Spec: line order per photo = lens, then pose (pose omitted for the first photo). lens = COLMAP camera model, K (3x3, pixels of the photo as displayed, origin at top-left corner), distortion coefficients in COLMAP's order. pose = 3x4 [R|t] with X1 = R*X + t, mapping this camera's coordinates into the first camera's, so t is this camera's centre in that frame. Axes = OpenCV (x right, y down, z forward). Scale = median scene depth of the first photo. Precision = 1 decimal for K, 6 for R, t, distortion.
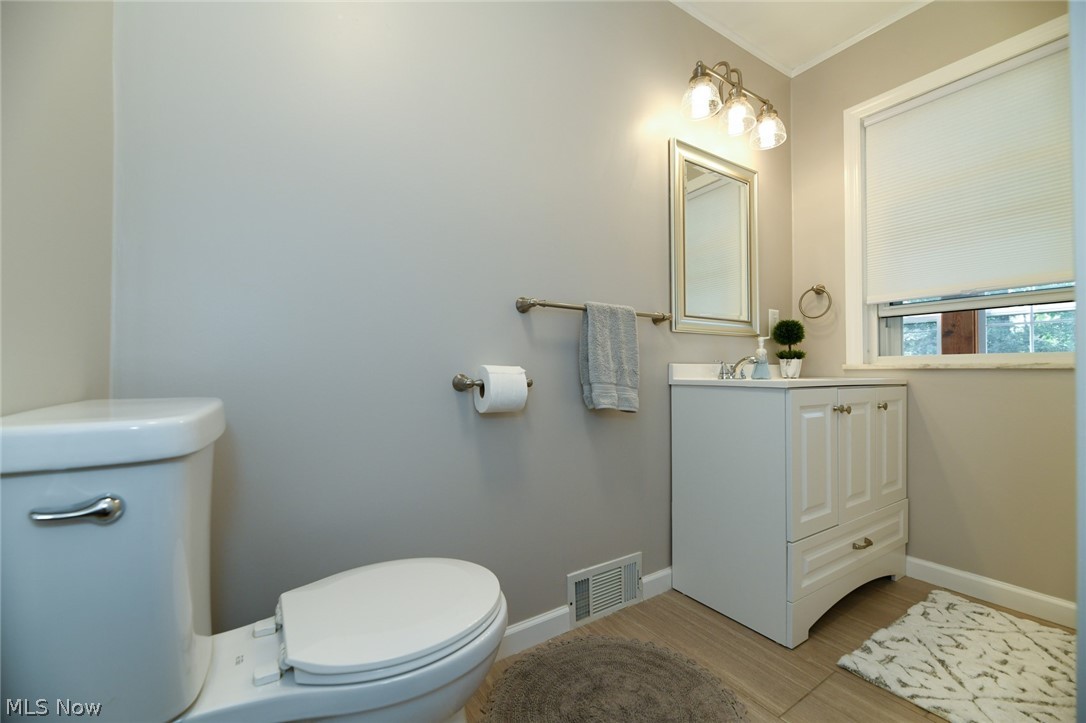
lens RADIAL K [[442.0, 0, 547.7], [0, 442.0, 367.4], [0, 0, 1]] dist [0.002123, -0.004450]
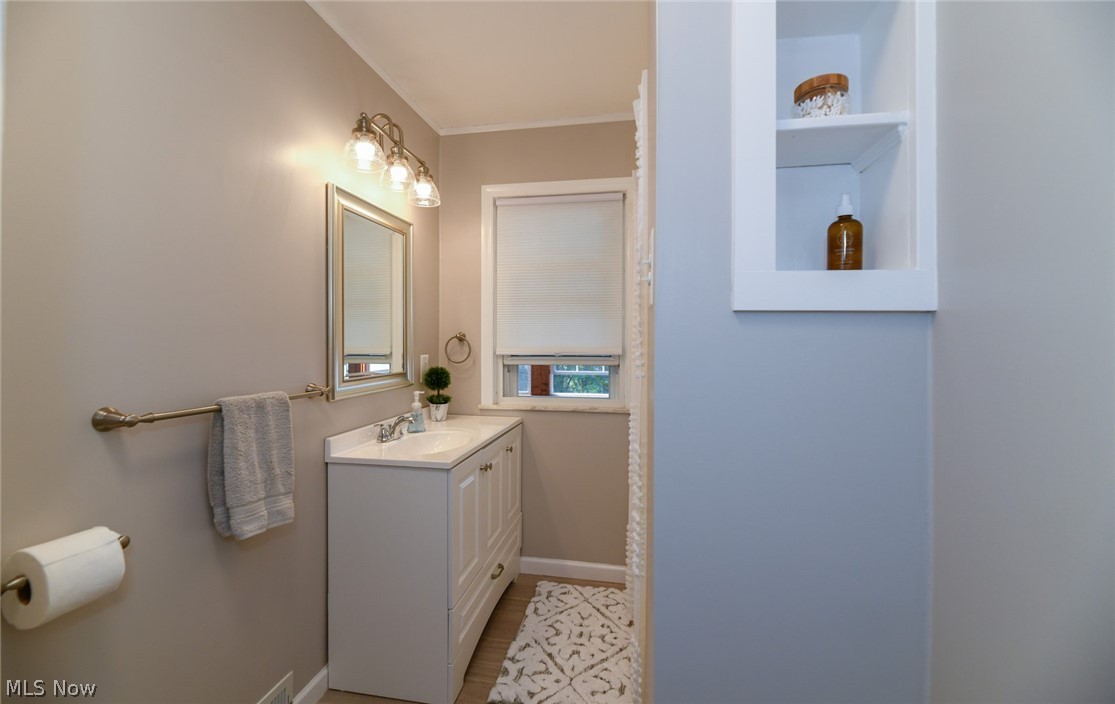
lens RADIAL K [[450.1, 0, 562.9], [0, 450.1, 340.8], [0, 0, 1]] dist [-0.010606, -0.000364]
pose [[0.679554, 0.007302, 0.733589, -0.072834], [-0.012097, 0.999926, 0.001254, -0.240502], [-0.733526, -0.009726, 0.679592, 0.040873]]
